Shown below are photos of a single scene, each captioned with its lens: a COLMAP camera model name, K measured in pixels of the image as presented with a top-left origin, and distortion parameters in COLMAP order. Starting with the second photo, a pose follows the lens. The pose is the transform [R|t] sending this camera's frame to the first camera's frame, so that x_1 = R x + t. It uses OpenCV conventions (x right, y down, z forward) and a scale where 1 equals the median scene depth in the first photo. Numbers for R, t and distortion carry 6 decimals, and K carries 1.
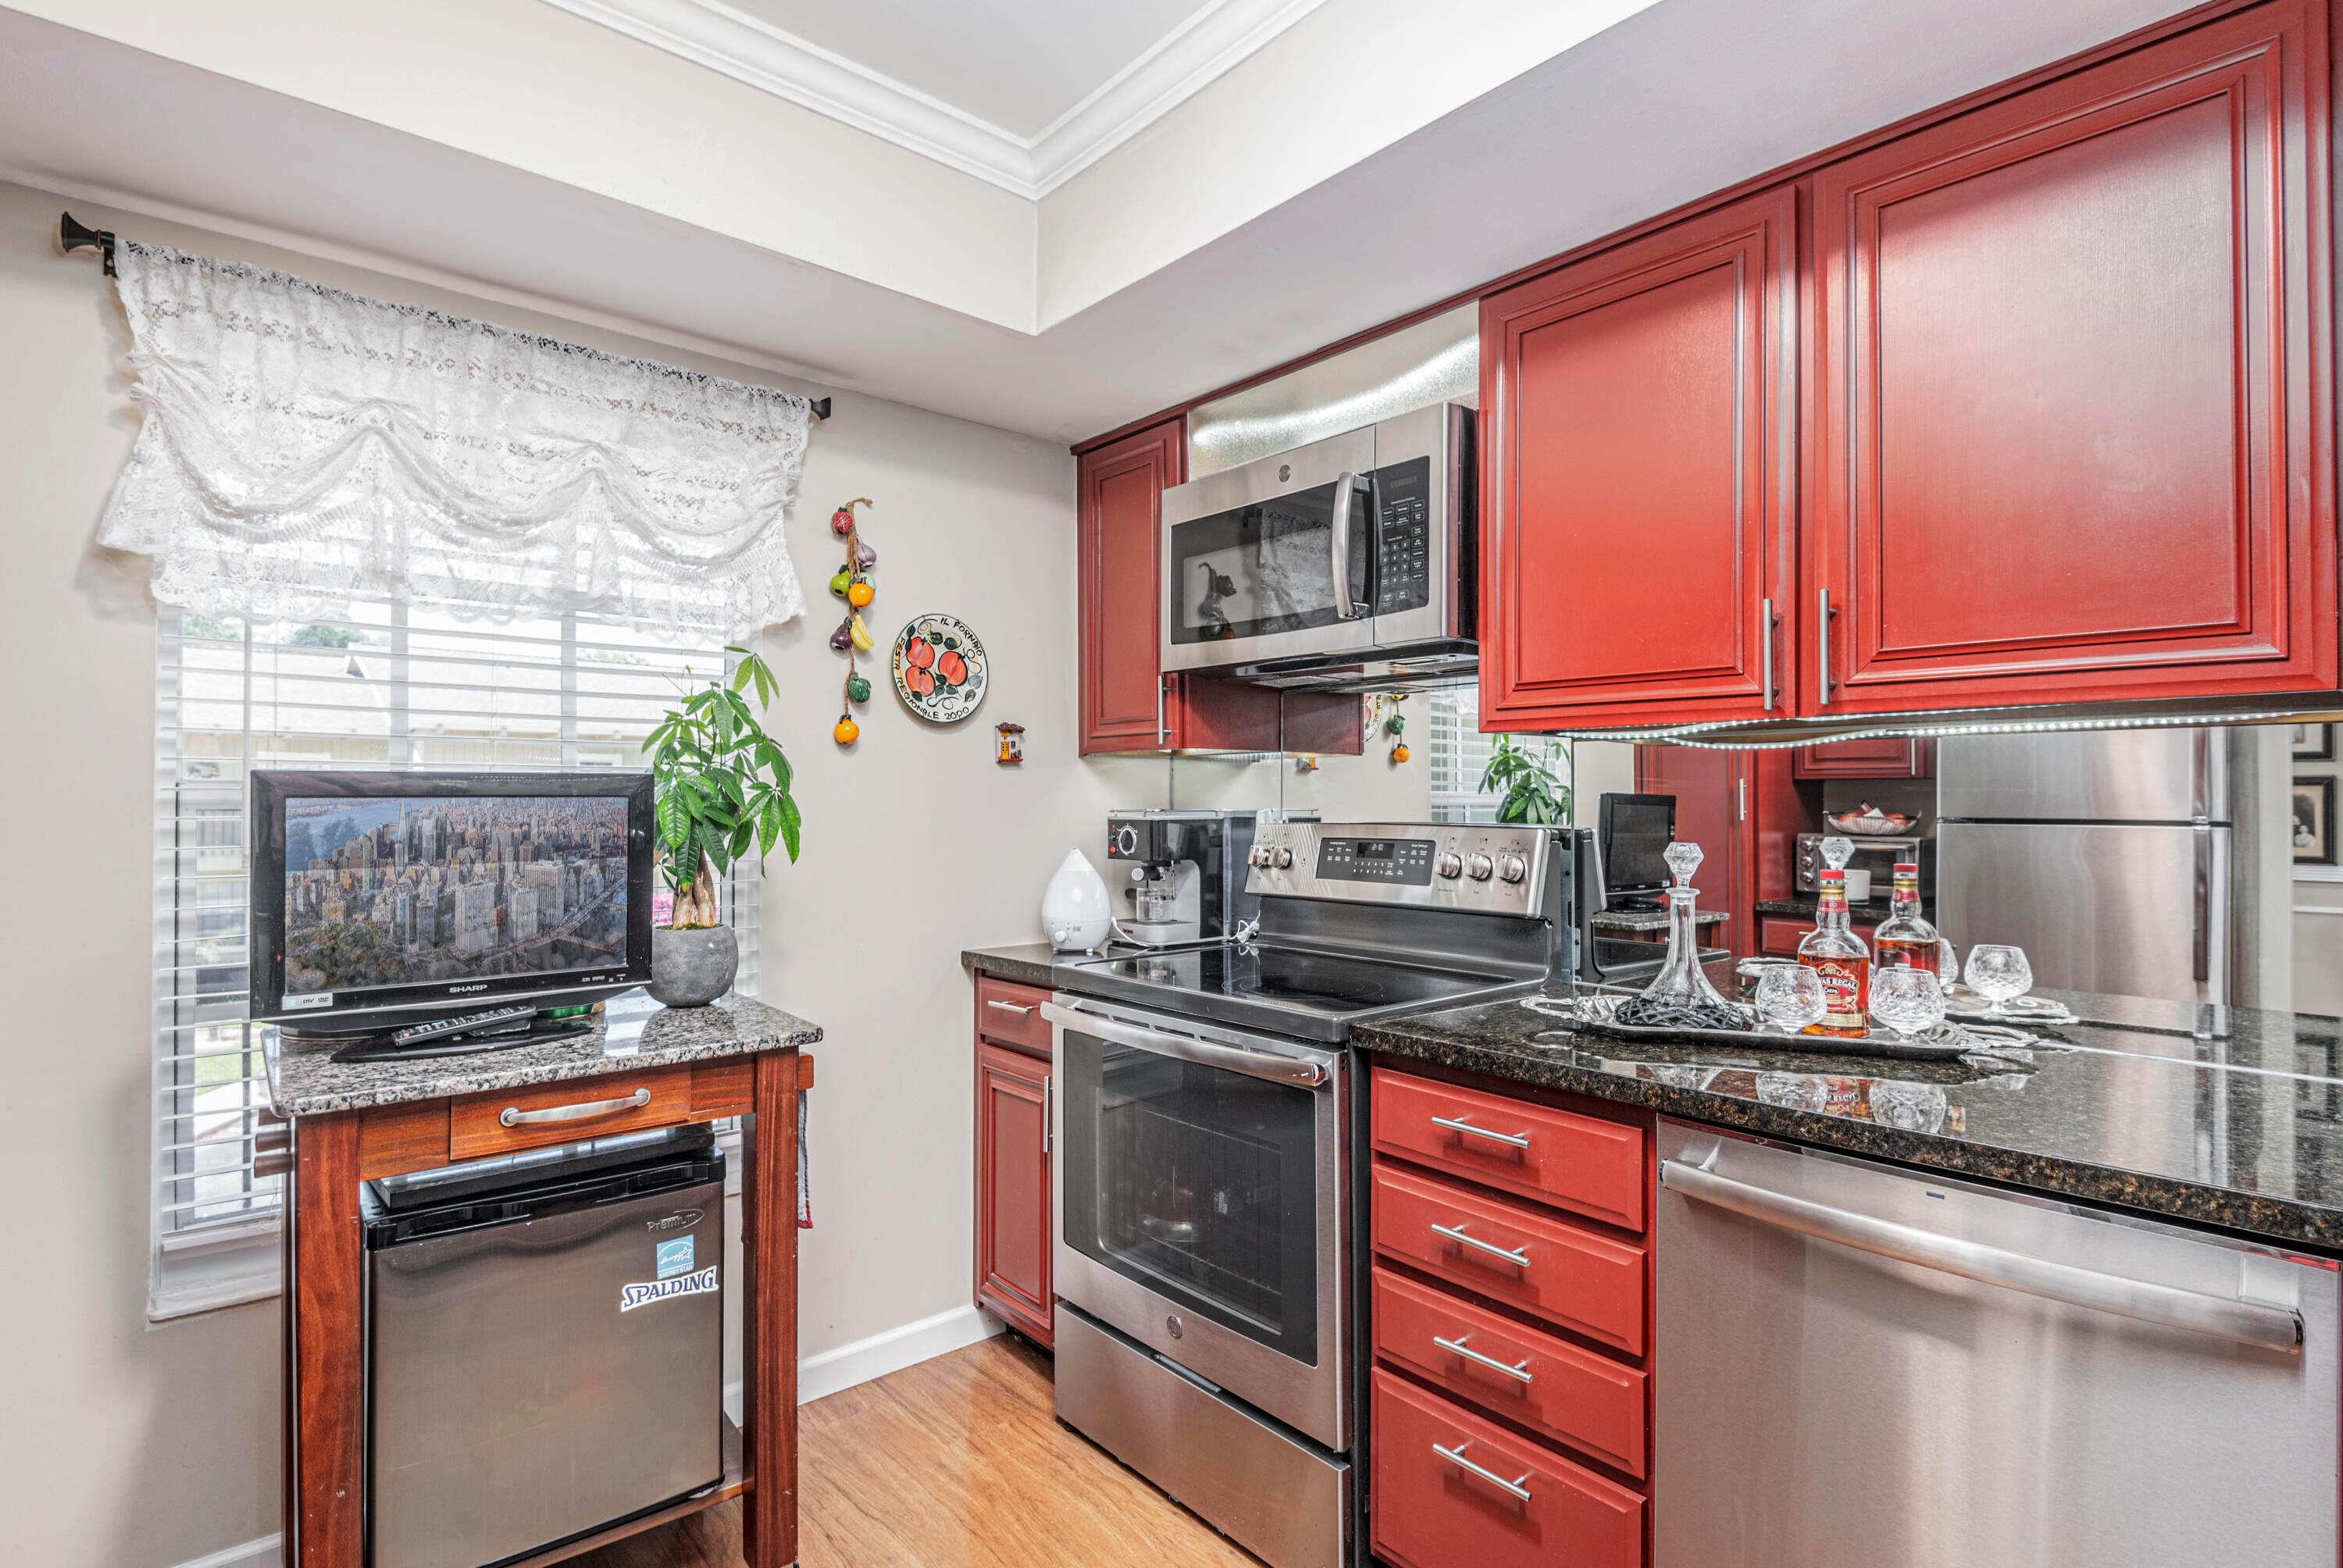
lens RADIAL K [[1154.1, 0, 1171.5], [0, 1154.1, 784.0], [0, 0, 1]] dist [-0.003548, -0.000712]
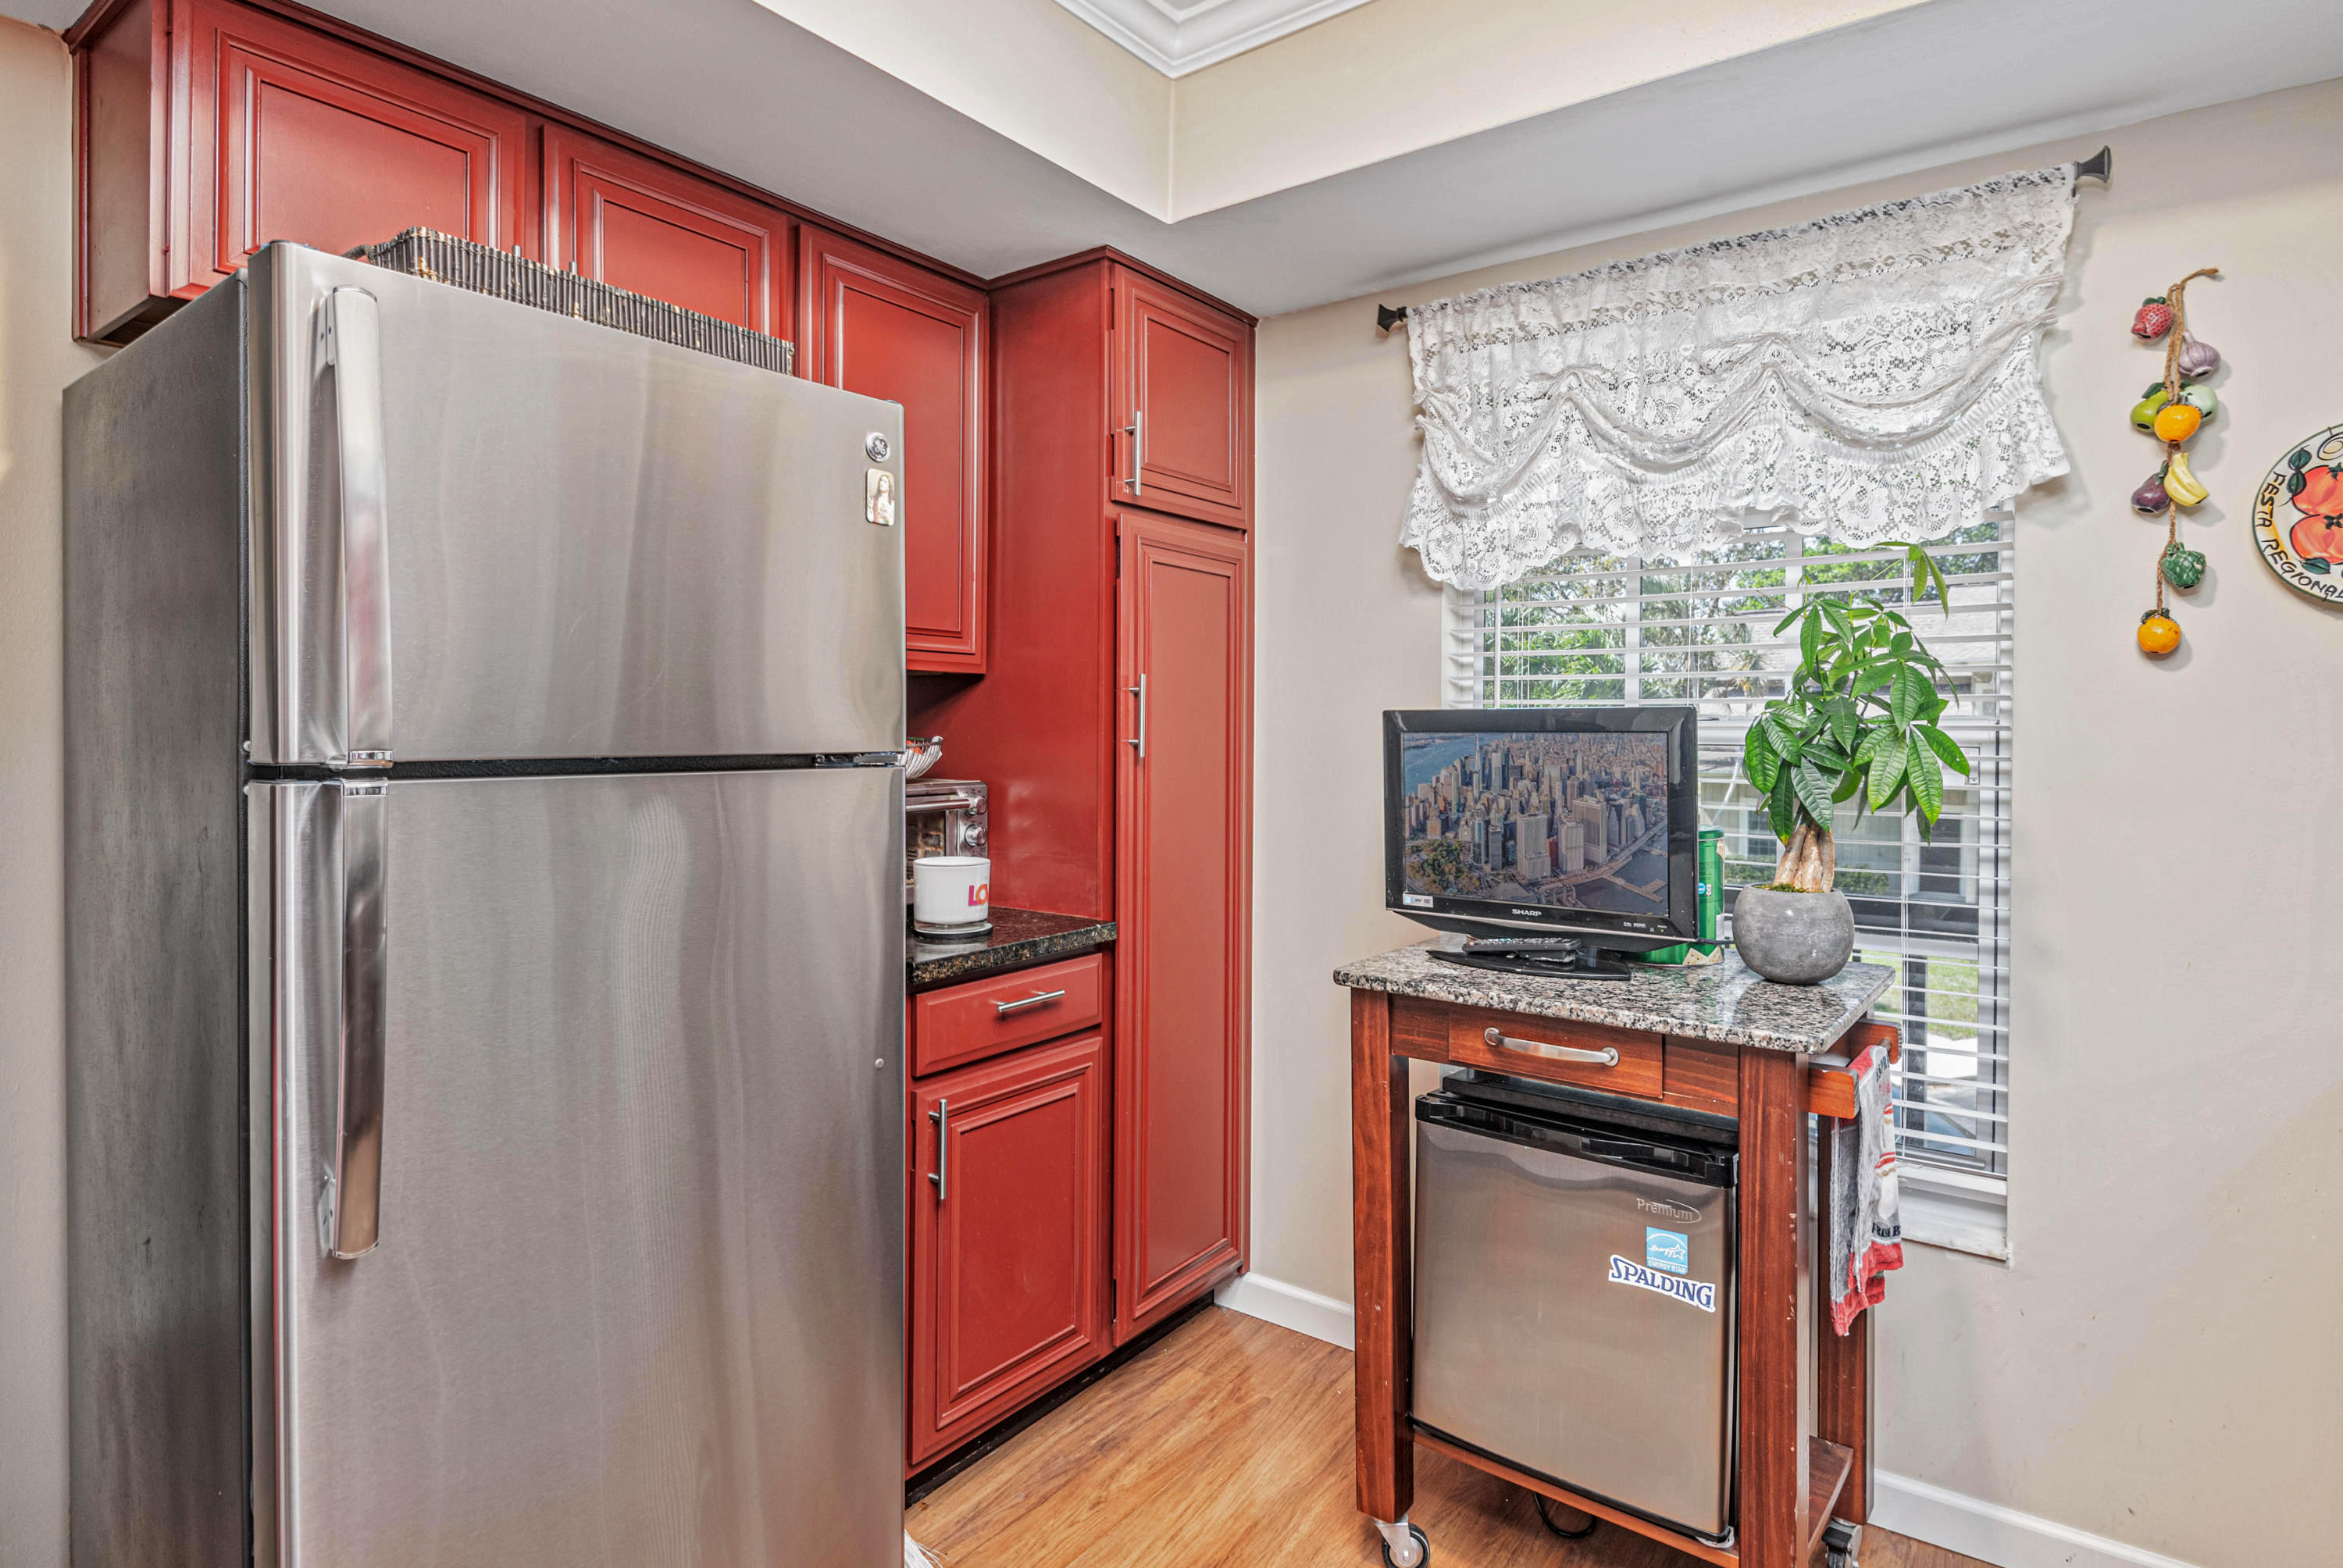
lens RADIAL K [[1243.7, 0, 1172.4], [0, 1243.7, 724.9], [0, 0, 1]] dist [0.000796, -0.000941]
pose [[0.209709, -0.002258, -0.977761, 0.420518], [0.008903, 0.999960, -0.000400, 0.002018], [0.977723, -0.008621, 0.209720, 0.421662]]
